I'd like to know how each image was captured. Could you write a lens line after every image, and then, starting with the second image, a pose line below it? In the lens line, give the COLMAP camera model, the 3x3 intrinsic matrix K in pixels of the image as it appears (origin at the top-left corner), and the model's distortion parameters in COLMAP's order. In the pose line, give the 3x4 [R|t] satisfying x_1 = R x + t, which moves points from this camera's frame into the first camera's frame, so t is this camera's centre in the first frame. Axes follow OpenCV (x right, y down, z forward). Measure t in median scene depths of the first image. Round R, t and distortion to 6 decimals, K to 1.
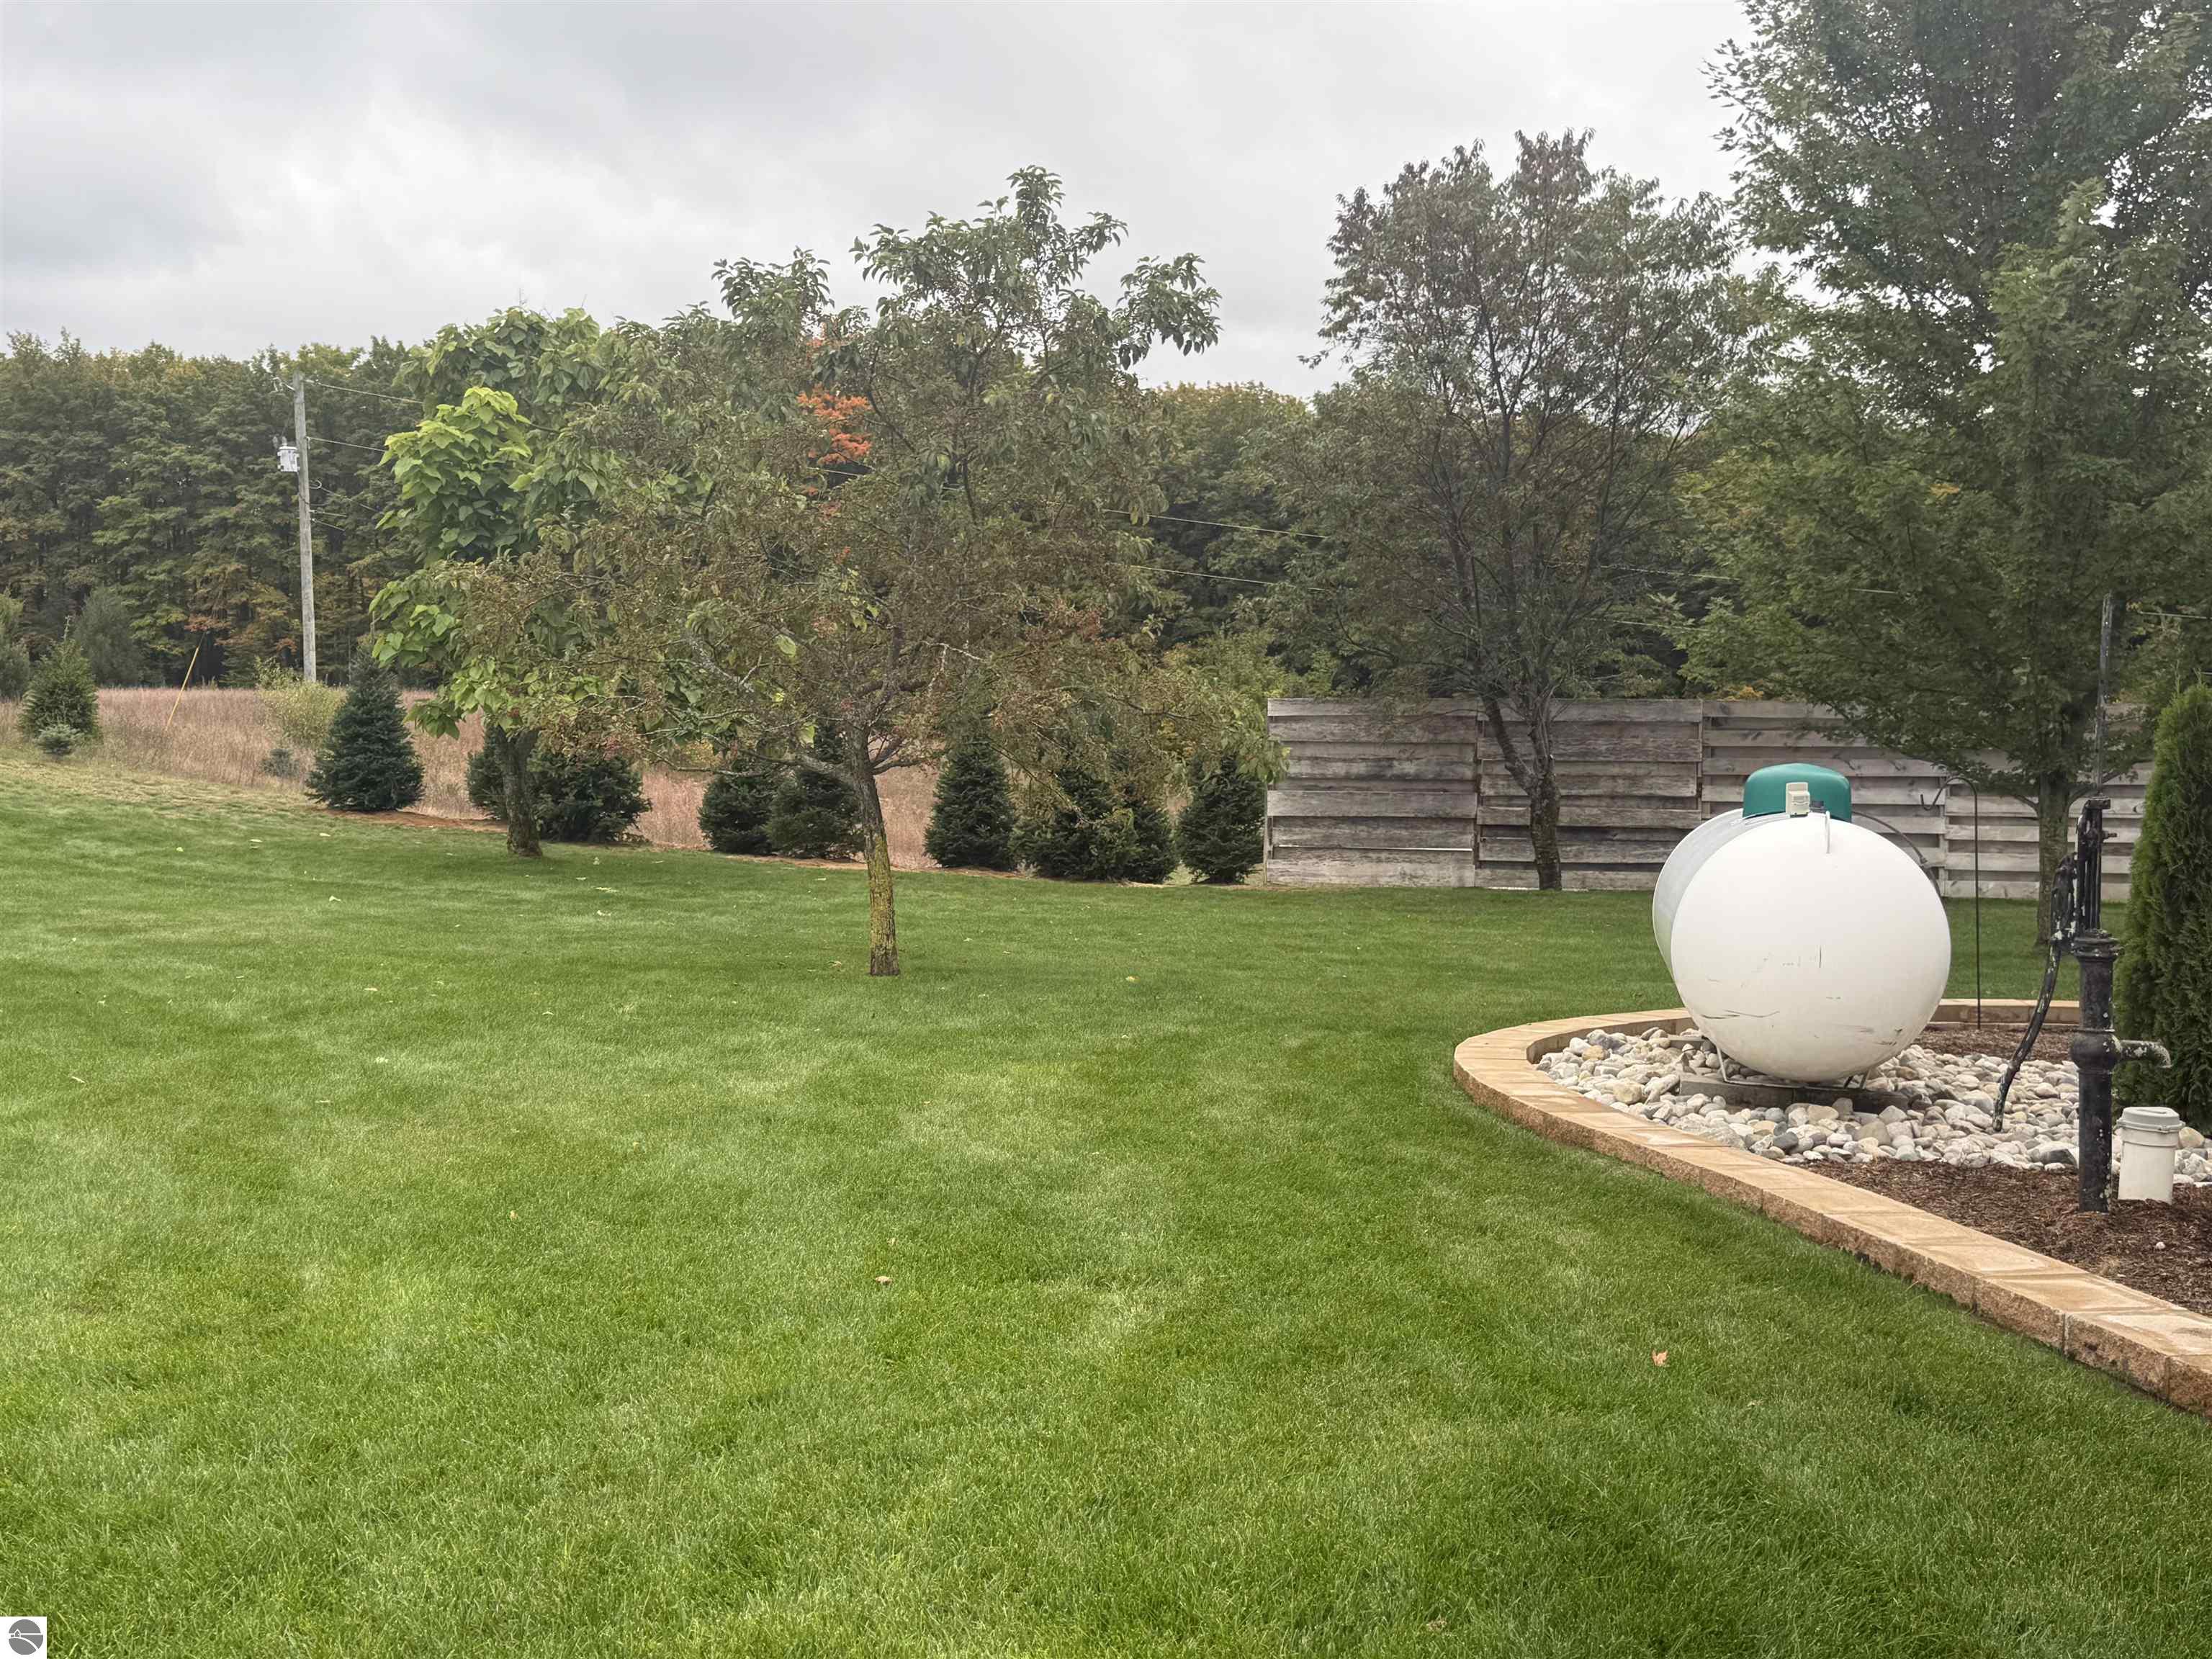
lens RADIAL K [[2447.0, 0, 1107.9], [0, 2447.0, 817.0], [0, 0, 1]] dist [0.045895, 0.000000]
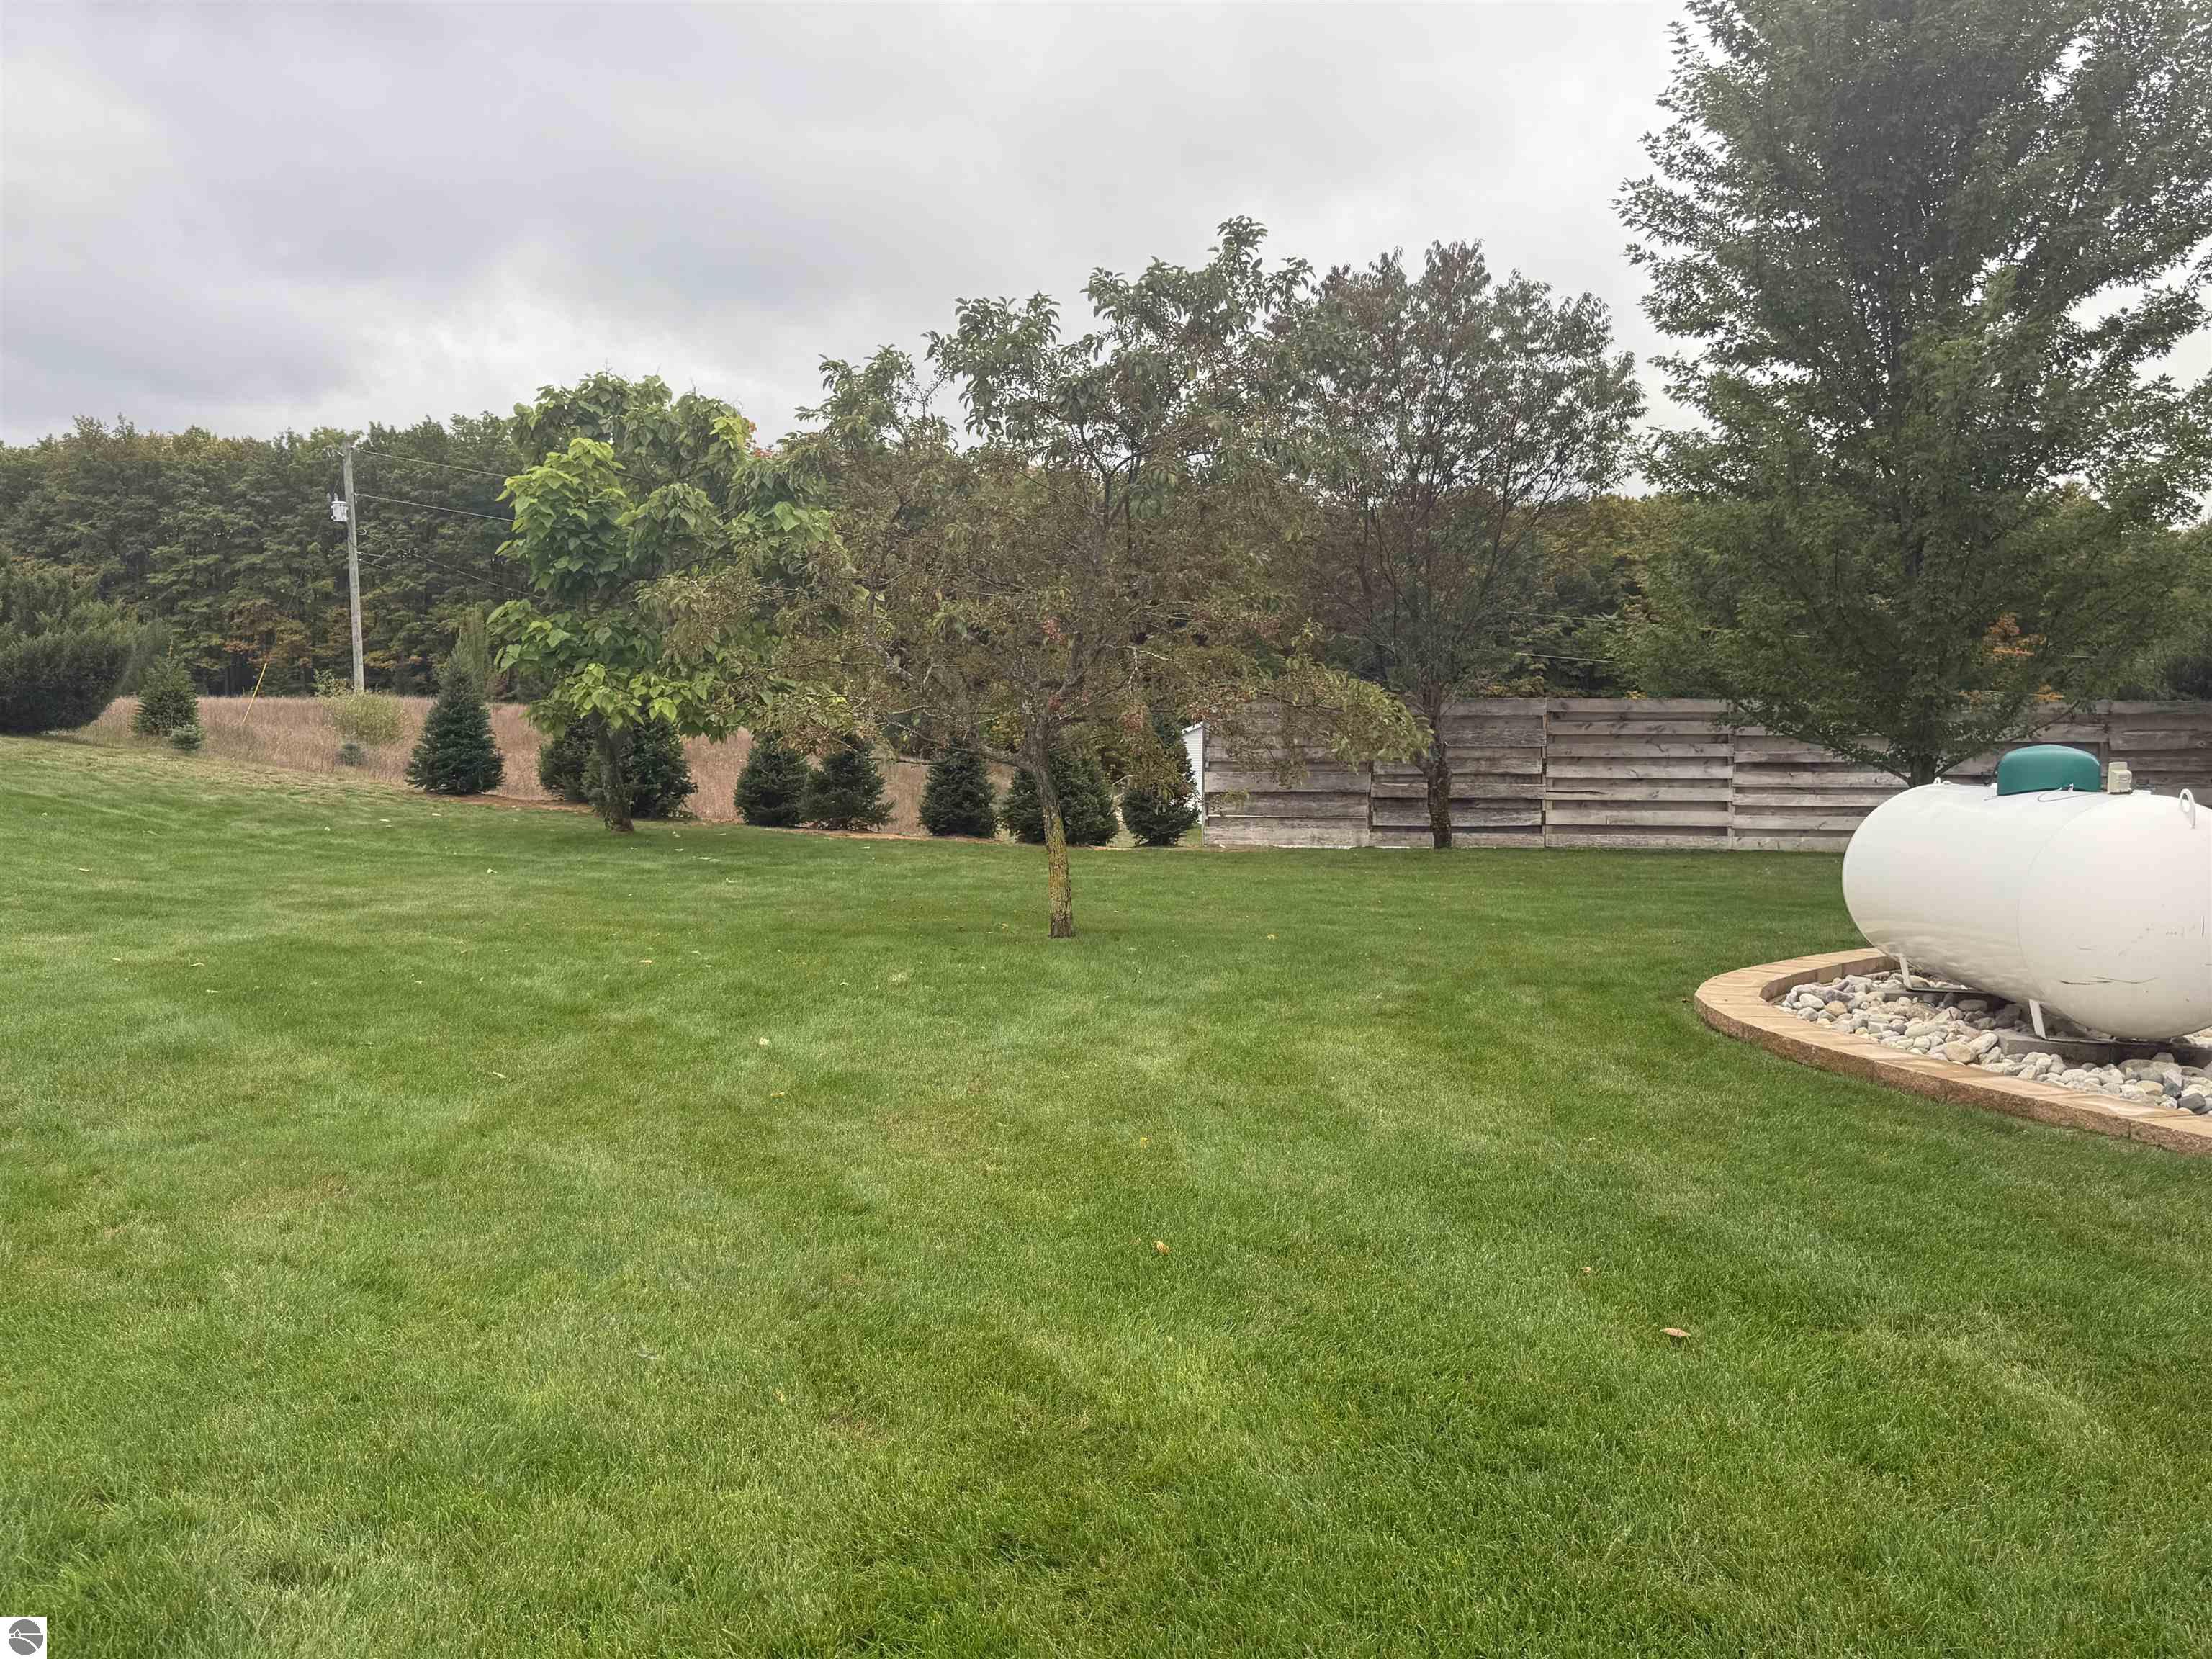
lens RADIAL K [[1814.8, 0, 1101.1], [0, 1814.8, 831.1], [0, 0, 1]] dist [0.013323, -0.015172]
pose [[0.995033, -0.011070, 0.098924, -0.080502], [0.008856, 0.999701, 0.022790, -0.002085], [-0.099146, -0.021801, 0.994834, 0.080032]]
